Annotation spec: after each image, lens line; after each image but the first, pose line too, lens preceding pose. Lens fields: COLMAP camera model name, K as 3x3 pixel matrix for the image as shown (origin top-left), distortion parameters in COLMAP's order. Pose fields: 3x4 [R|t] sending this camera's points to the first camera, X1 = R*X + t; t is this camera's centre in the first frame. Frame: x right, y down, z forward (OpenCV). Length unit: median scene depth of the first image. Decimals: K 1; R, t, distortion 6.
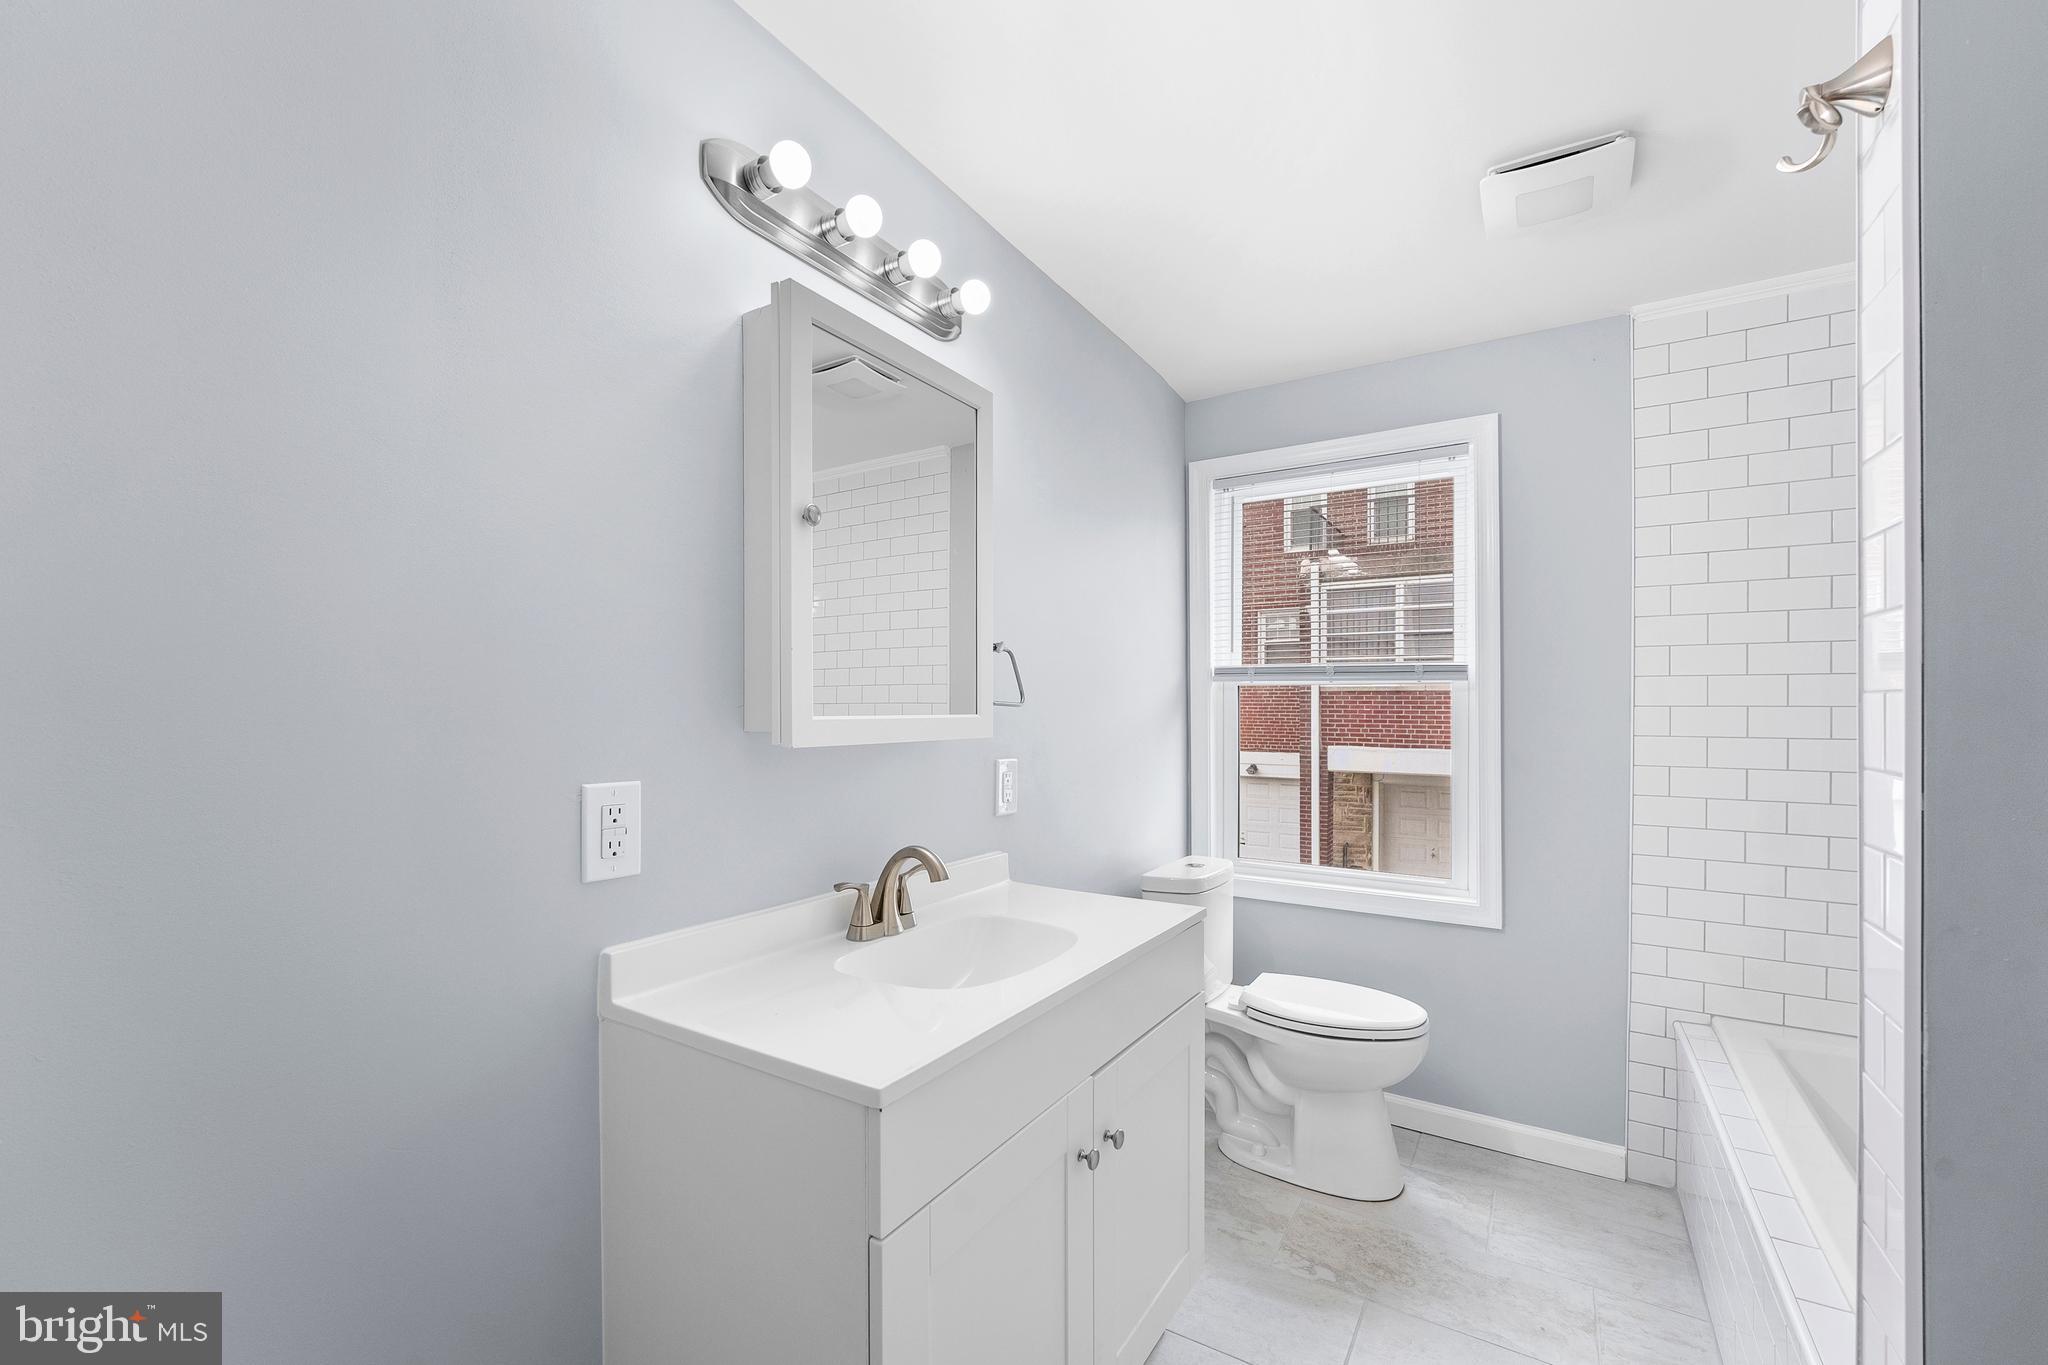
lens RADIAL K [[843.7, 0, 1029.8], [0, 843.7, 692.8], [0, 0, 1]] dist [0.002473, 0.000466]
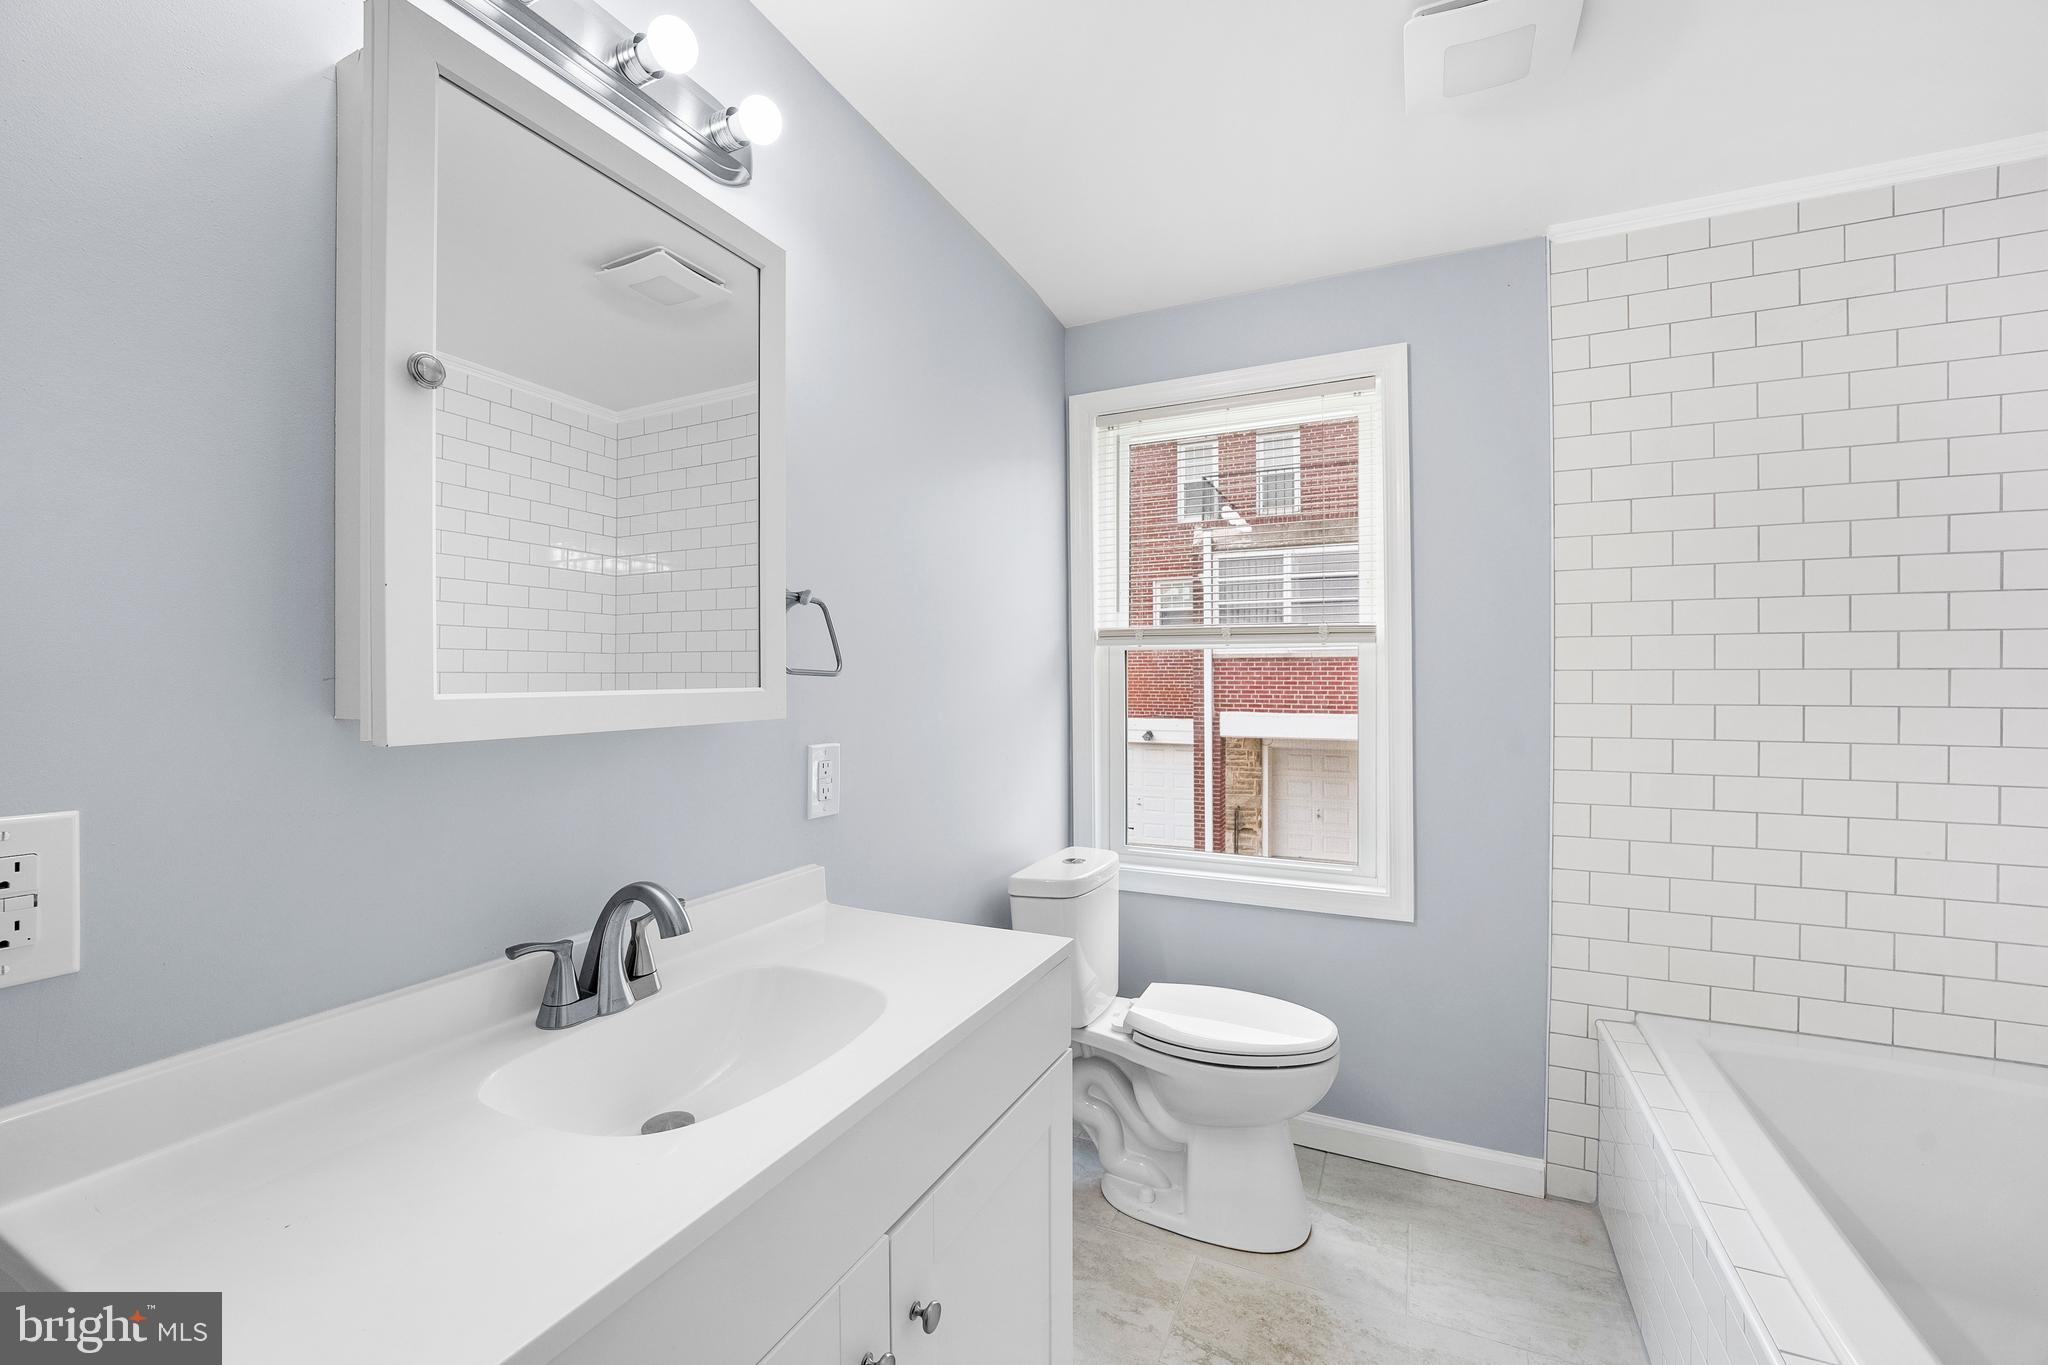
lens RADIAL K [[820.5, 0, 1029.0], [0, 820.5, 669.8], [0, 0, 1]] dist [-0.008944, 0.000521]
pose [[0.993730, -0.006493, 0.111619, 0.063676], [0.005384, 0.999933, 0.010233, 0.003186], [-0.111678, -0.009568, 0.993698, 0.197851]]
